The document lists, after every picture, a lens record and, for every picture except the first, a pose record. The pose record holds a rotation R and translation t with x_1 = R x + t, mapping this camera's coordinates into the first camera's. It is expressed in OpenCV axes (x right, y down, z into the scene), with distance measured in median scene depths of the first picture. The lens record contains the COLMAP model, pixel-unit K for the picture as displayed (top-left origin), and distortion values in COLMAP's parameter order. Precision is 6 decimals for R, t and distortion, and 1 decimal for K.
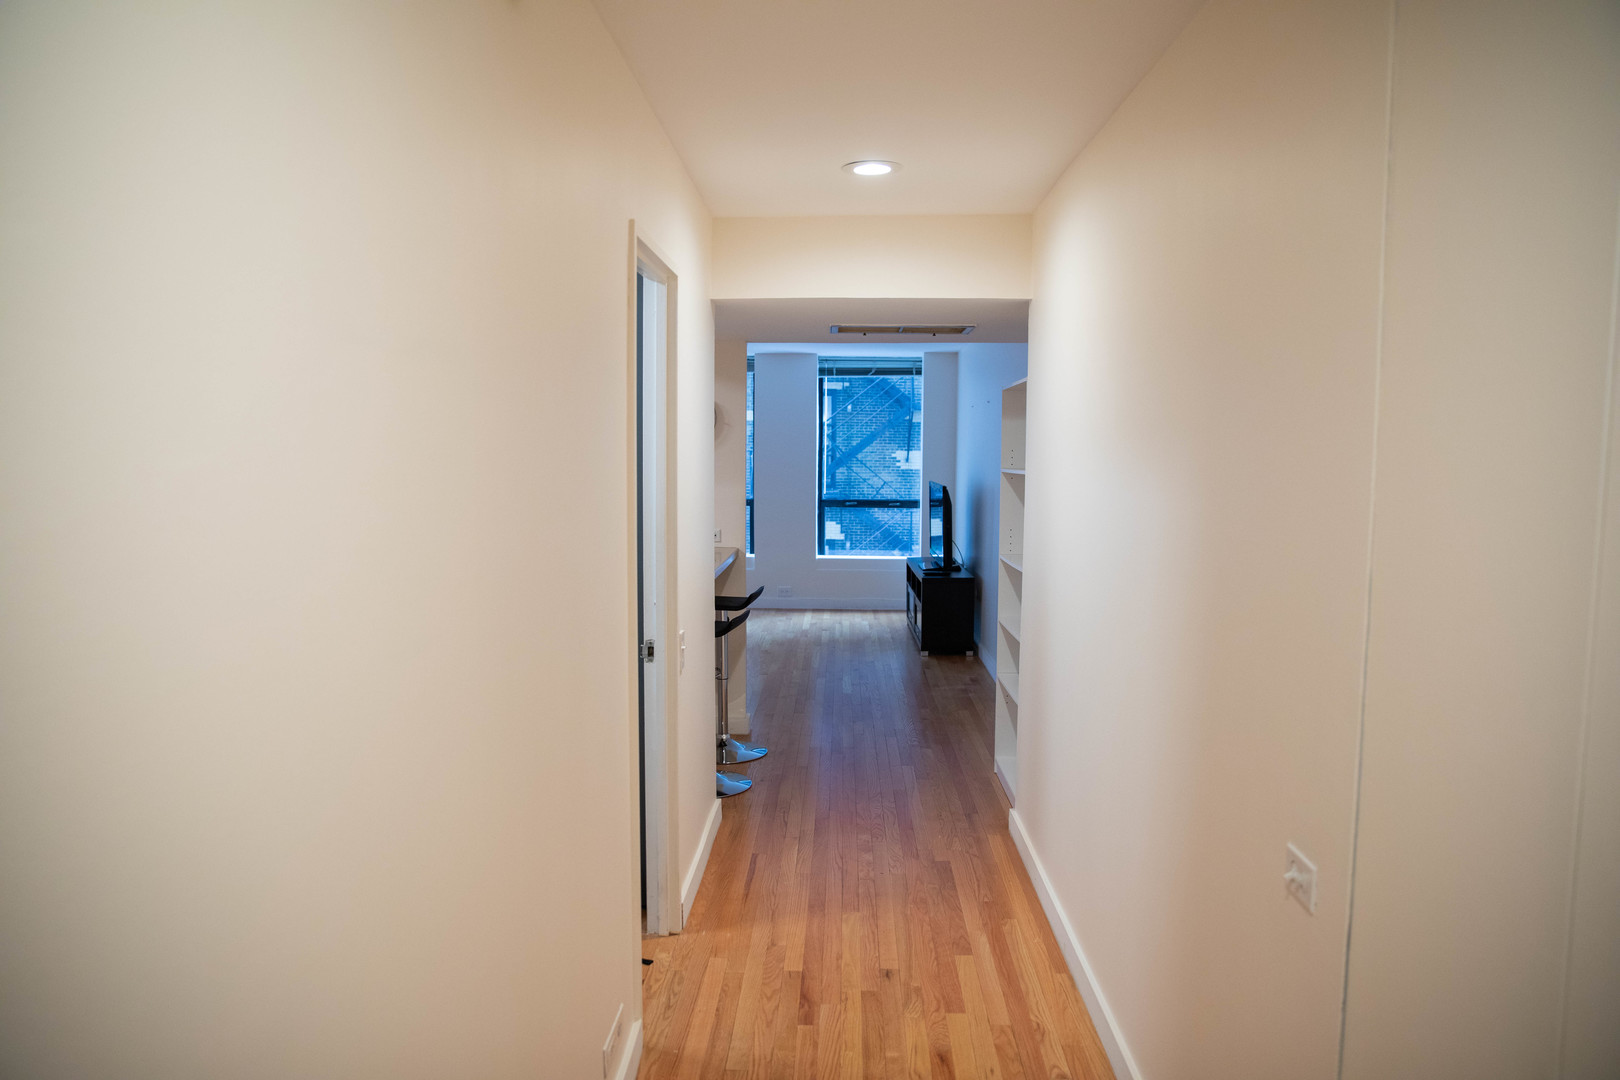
lens RADIAL K [[1117.2, 0, 810.1], [0, 1117.2, 540.3], [0, 0, 1]] dist [-0.089942, 0.040651]
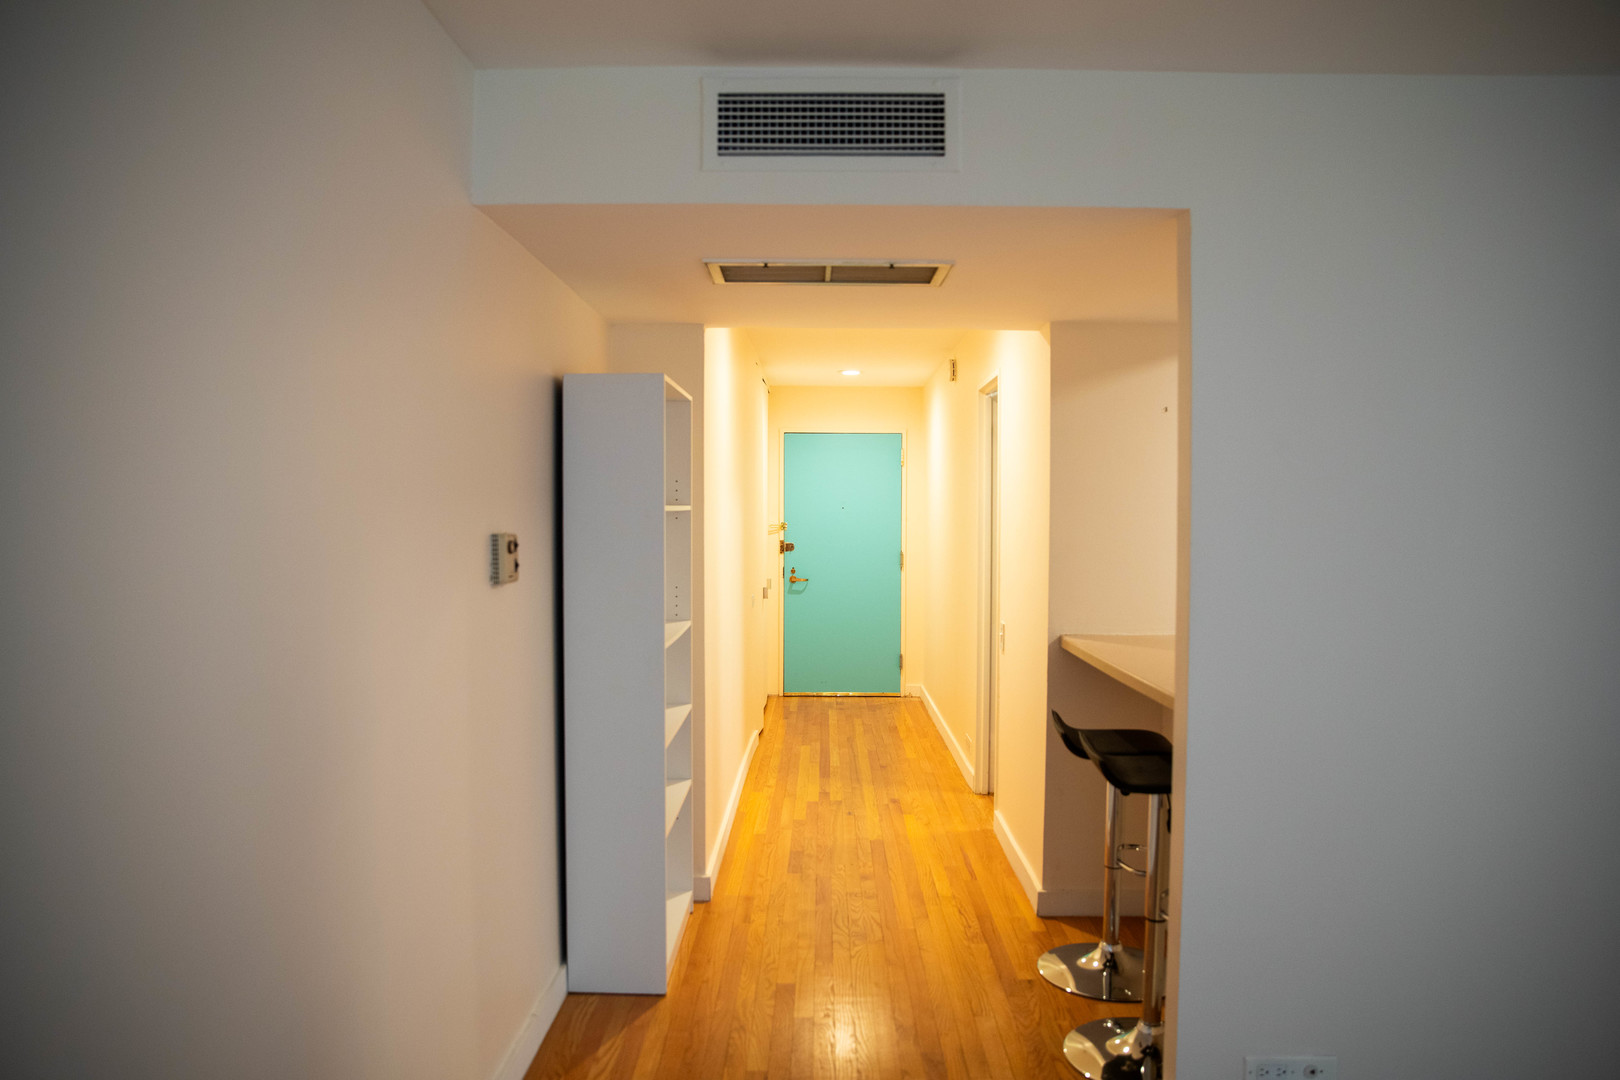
lens RADIAL K [[1117.2, 0, 802.4], [0, 1117.2, 528.4], [0, 0, 1]] dist [-0.089942, 0.040651]
pose [[-0.999946, 0.000013, -0.010367, 0.136160], [-0.000997, 0.995244, 0.097408, -0.158447], [0.010319, 0.097413, -0.995191, 2.250734]]
